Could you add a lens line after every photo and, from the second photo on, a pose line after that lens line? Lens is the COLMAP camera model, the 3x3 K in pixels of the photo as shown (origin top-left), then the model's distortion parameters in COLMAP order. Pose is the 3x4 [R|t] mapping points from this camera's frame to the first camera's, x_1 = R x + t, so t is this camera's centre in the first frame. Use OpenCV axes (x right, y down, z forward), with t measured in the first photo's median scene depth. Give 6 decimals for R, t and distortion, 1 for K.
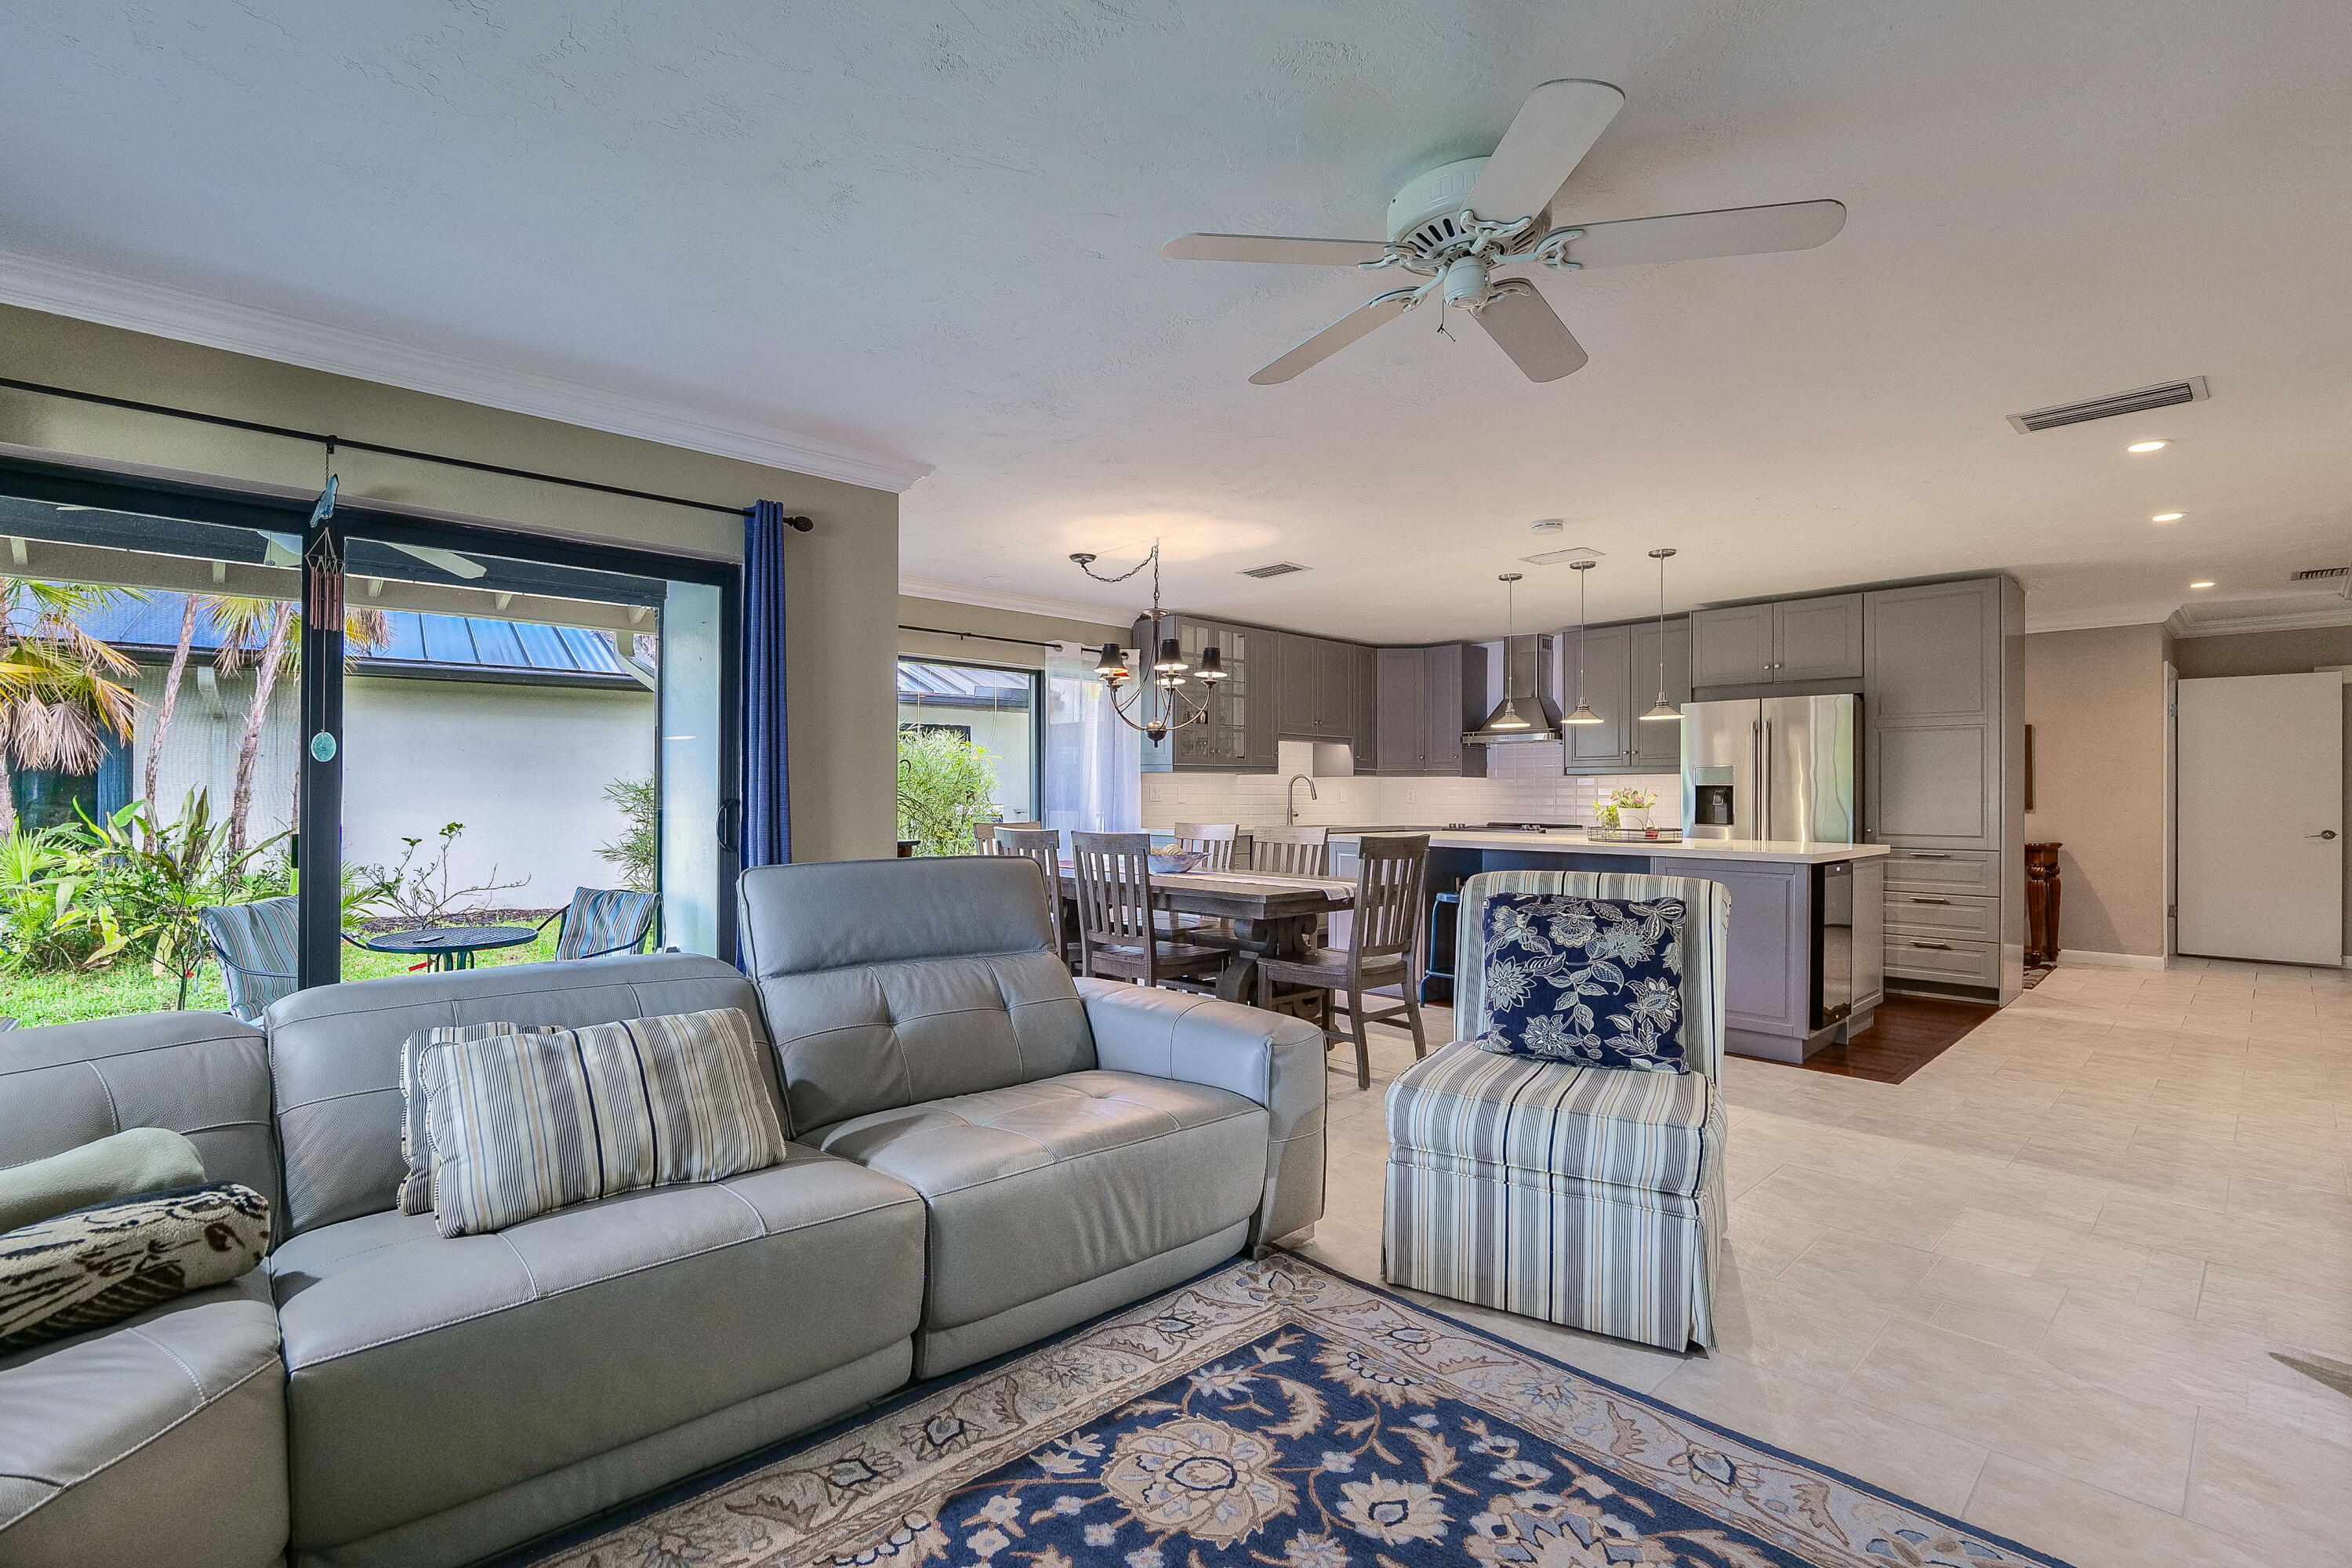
lens RADIAL K [[1057.2, 0, 1088.5], [0, 1057.2, 790.5], [0, 0, 1]] dist [-0.010744, 0.000081]
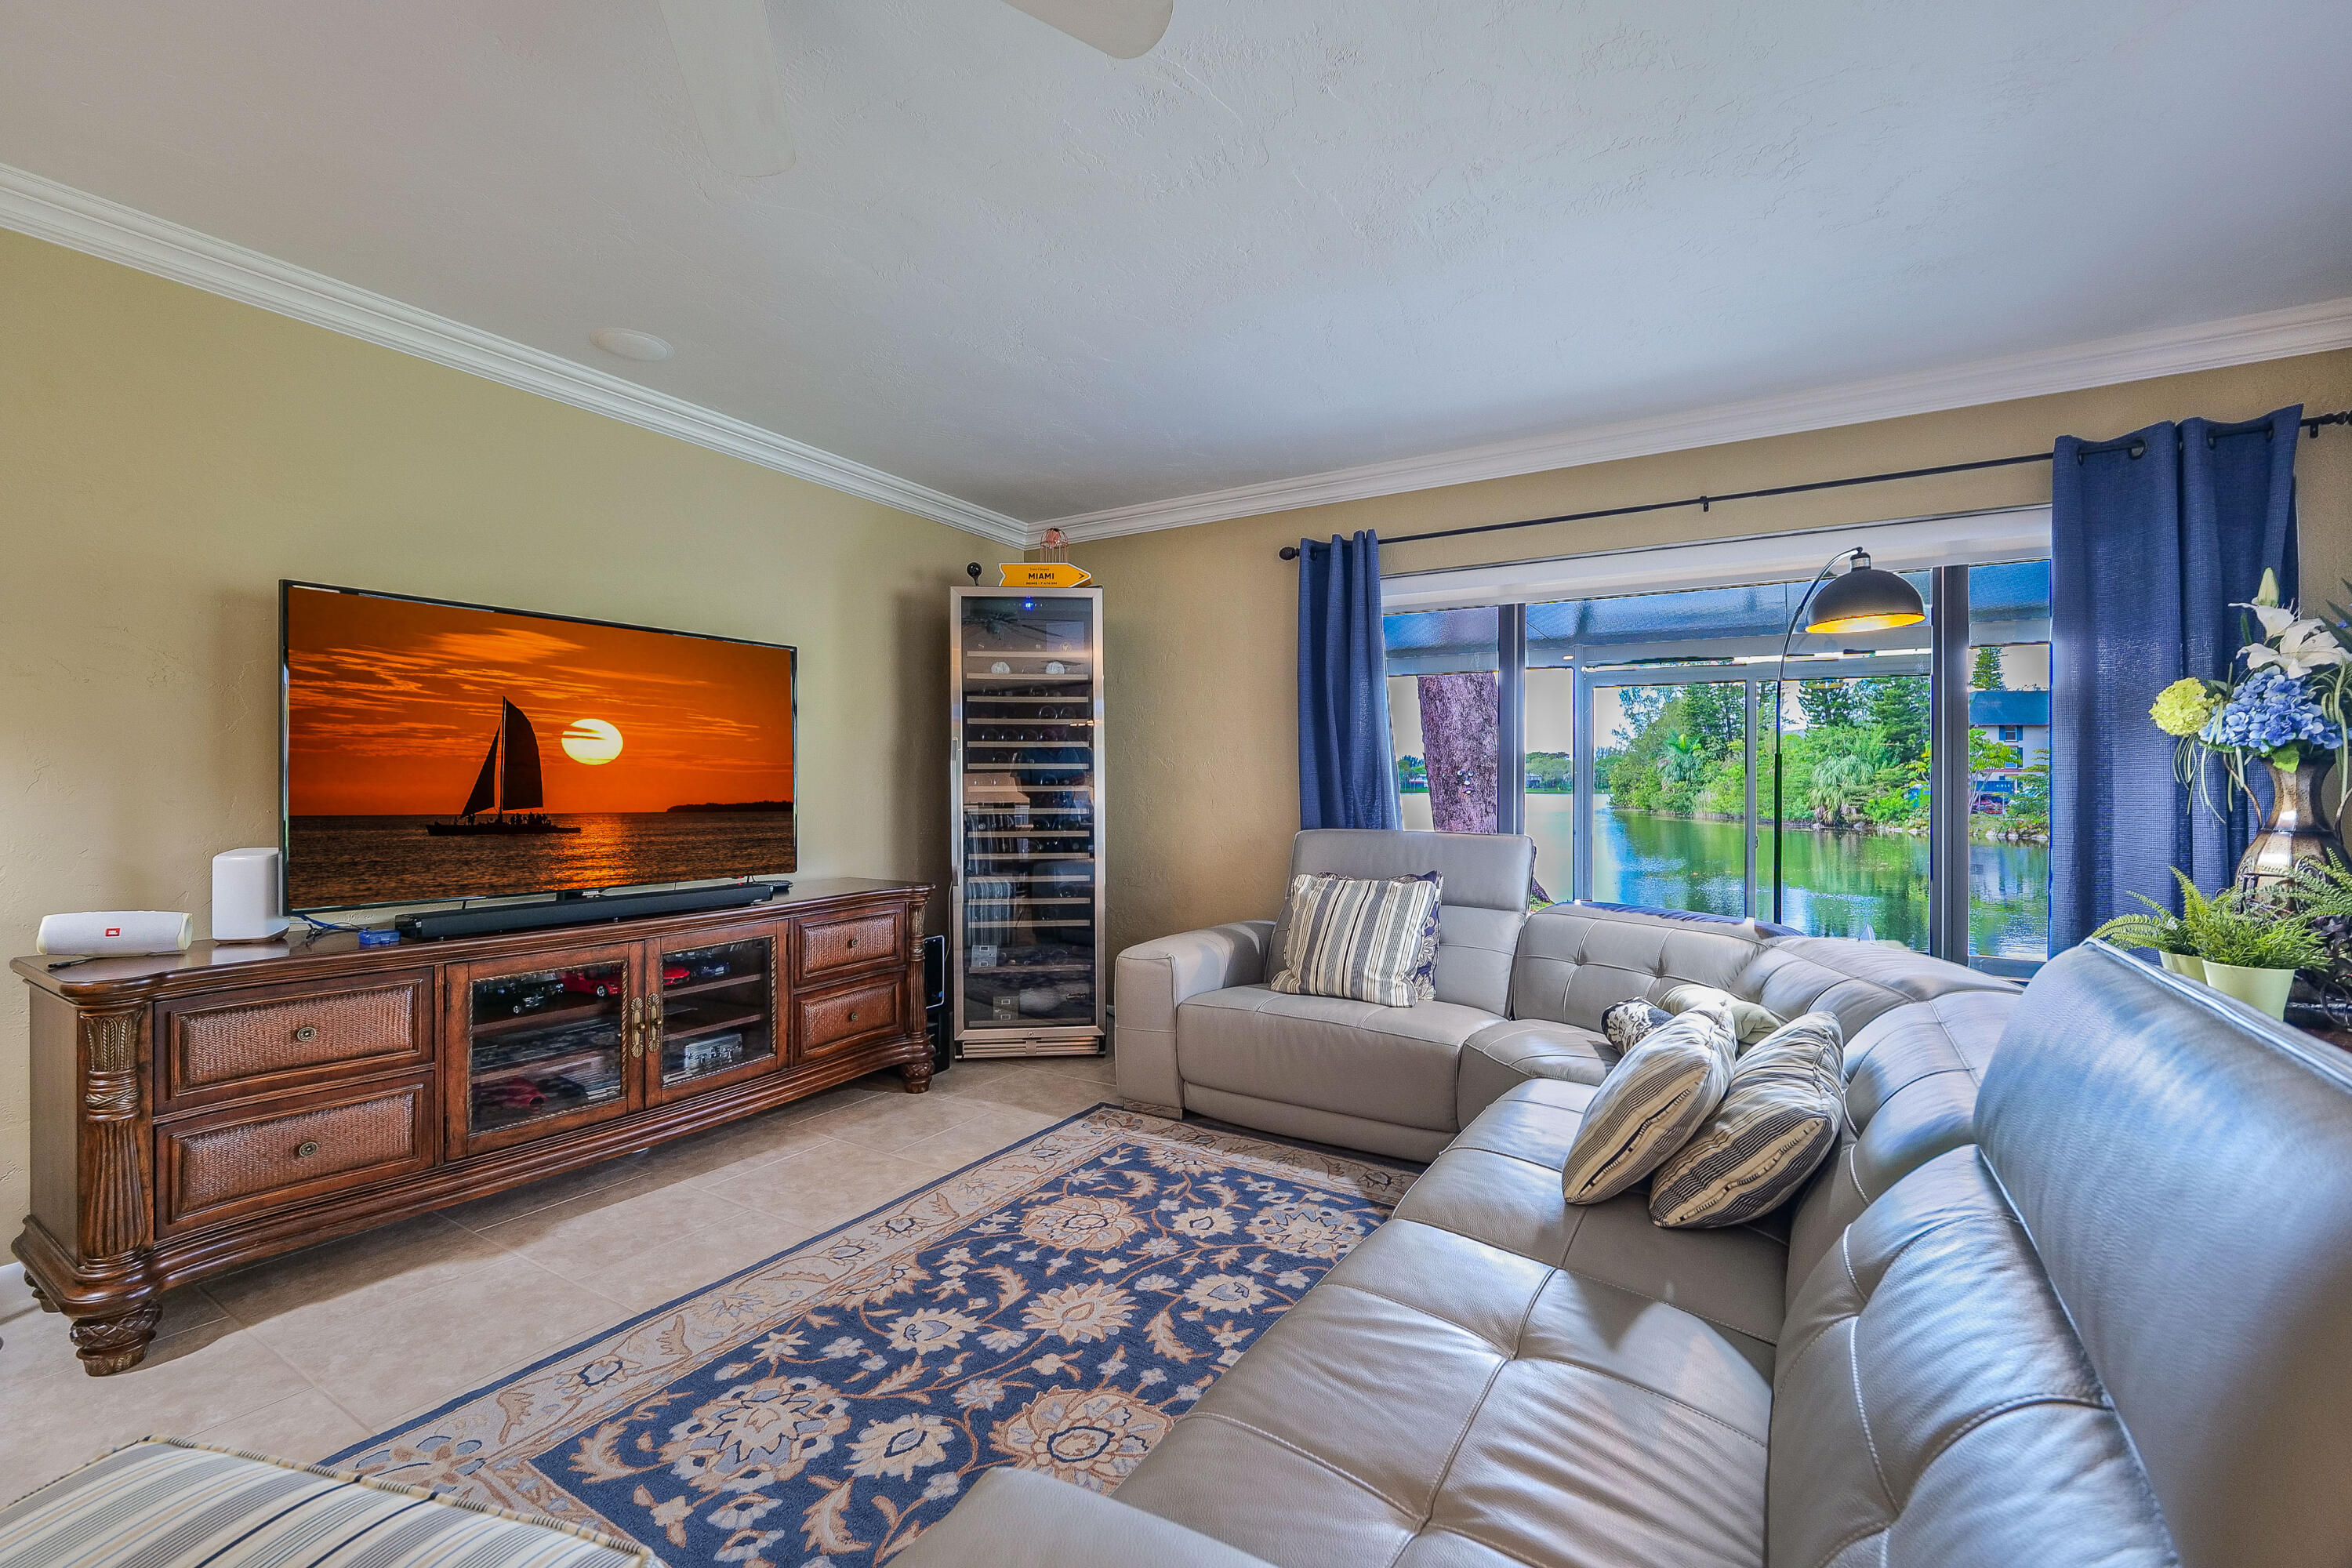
lens RADIAL K [[1012.3, 0, 1172.8], [0, 1012.3, 785.9], [0, 0, 1]] dist [-0.008276, 0.000051]
pose [[-0.954892, -0.008437, -0.296833, 0.197786], [-0.007147, 0.999960, -0.005432, 0.006580], [0.296867, -0.003065, -0.954914, 1.217318]]
